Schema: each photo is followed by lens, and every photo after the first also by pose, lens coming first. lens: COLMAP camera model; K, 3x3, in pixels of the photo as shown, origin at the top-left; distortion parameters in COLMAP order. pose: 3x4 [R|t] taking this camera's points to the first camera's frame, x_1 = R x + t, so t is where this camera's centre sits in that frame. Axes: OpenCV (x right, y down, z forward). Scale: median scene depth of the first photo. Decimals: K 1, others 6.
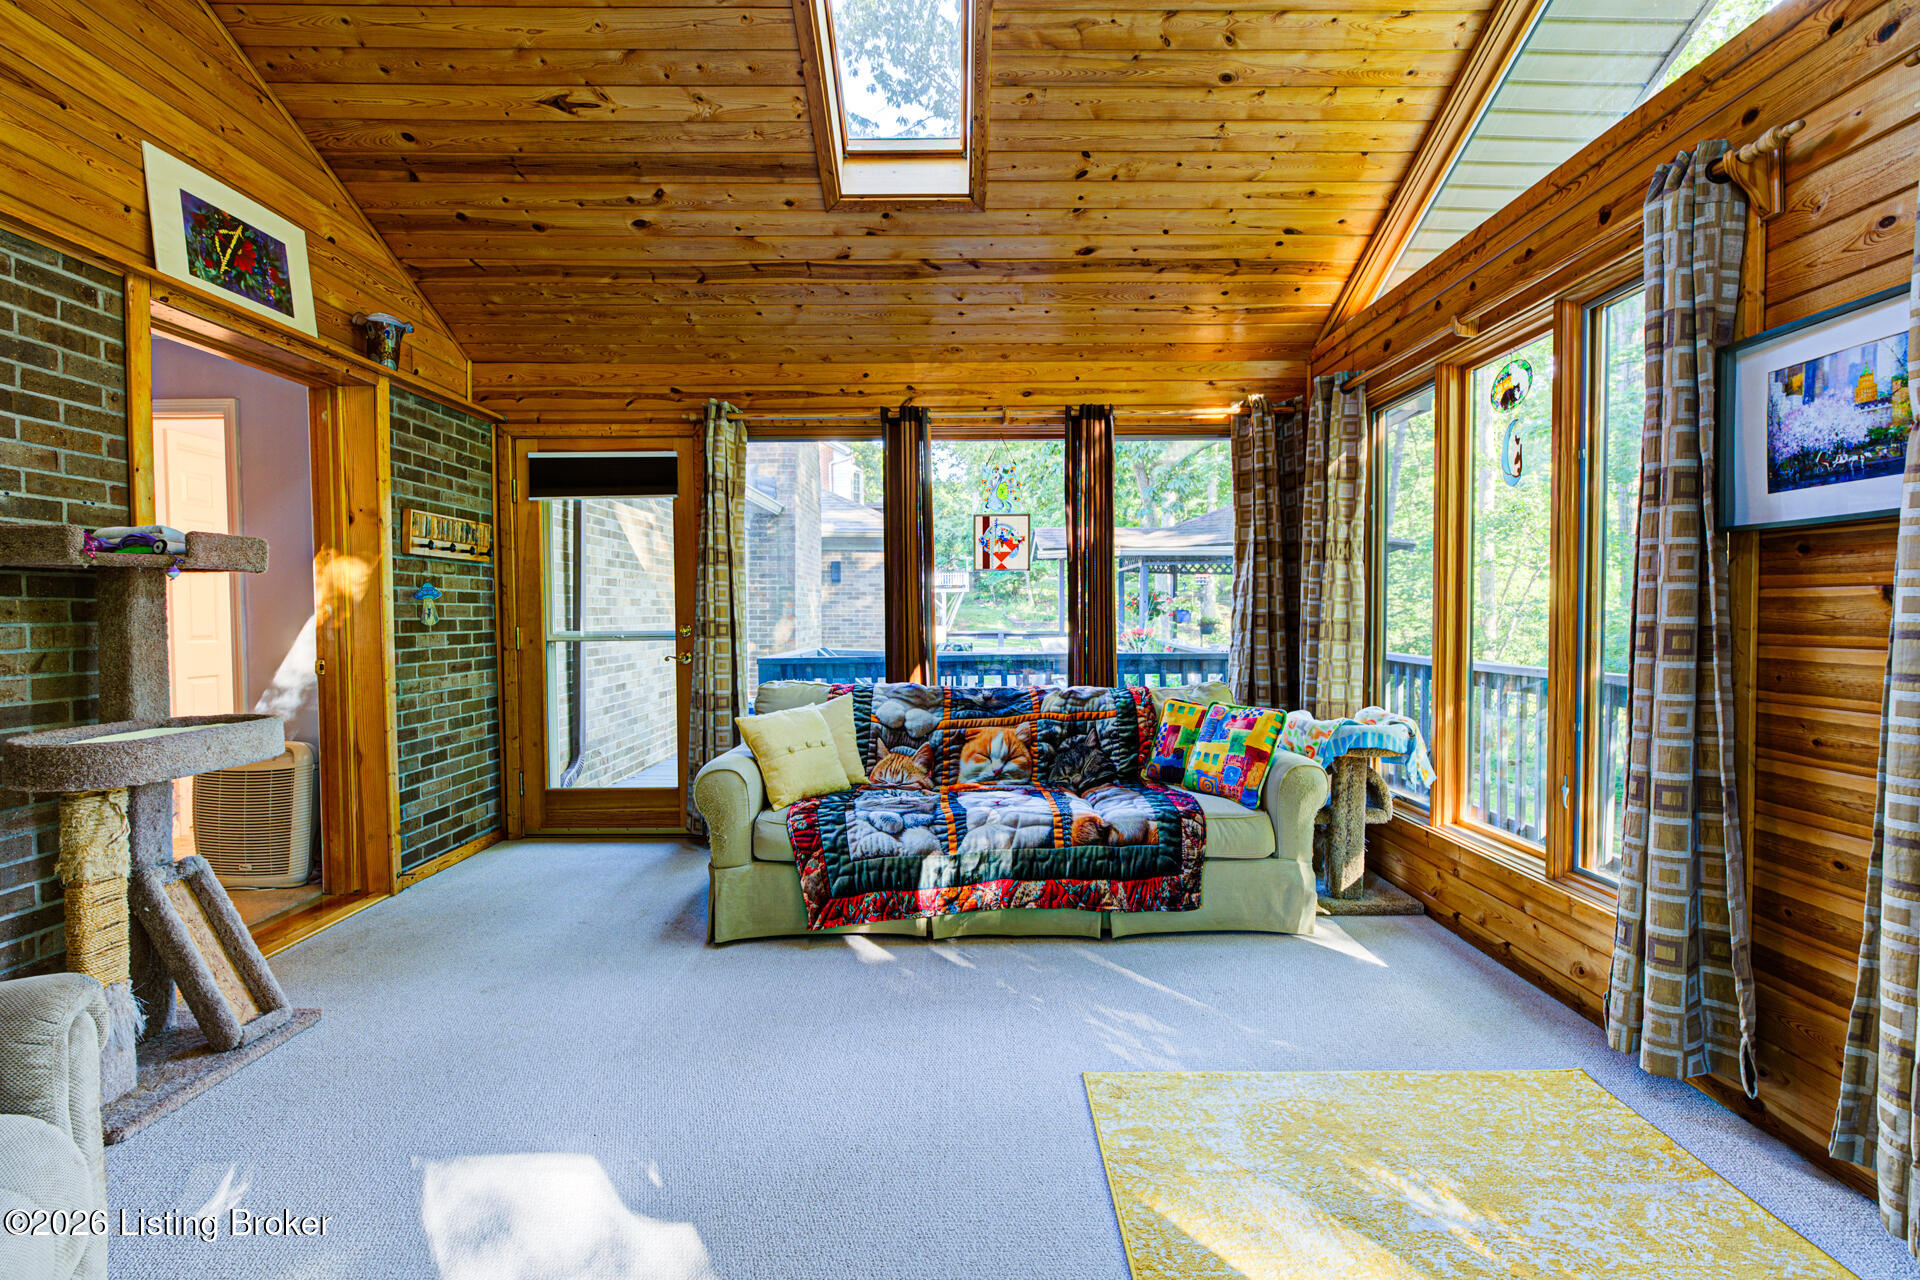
lens RADIAL K [[836.8, 0, 960.3], [0, 836.8, 636.3], [0, 0, 1]] dist [-0.003512, 0.002359]
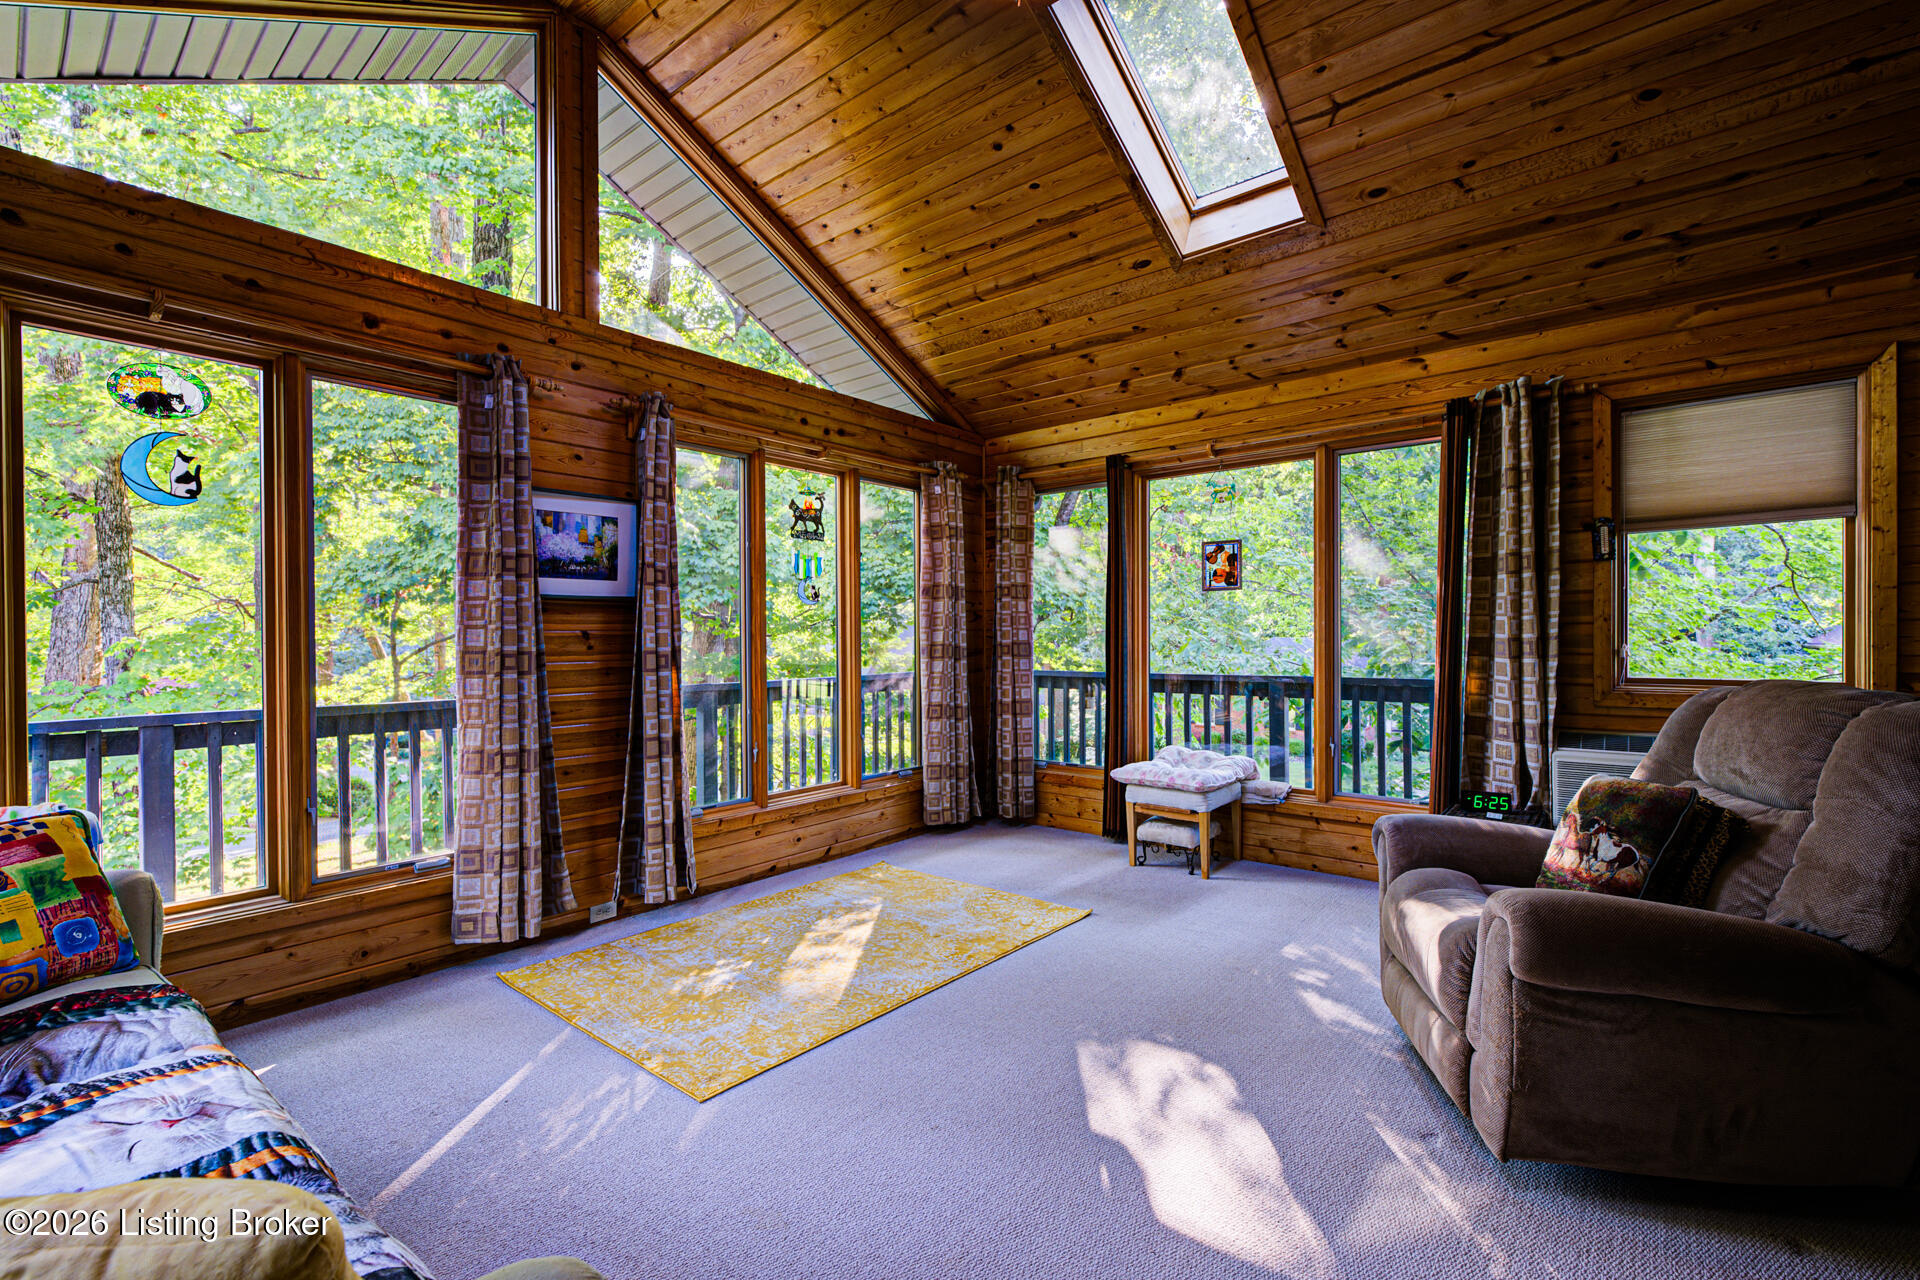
lens RADIAL K [[836.8, 0, 956.0], [0, 836.8, 642.3], [0, 0, 1]] dist [-0.003512, 0.002359]
pose [[-0.770031, 0.013017, 0.637874, -0.875803], [0.033247, 0.999252, 0.019744, -0.039540], [-0.637140, 0.036411, -0.769888, 1.864036]]
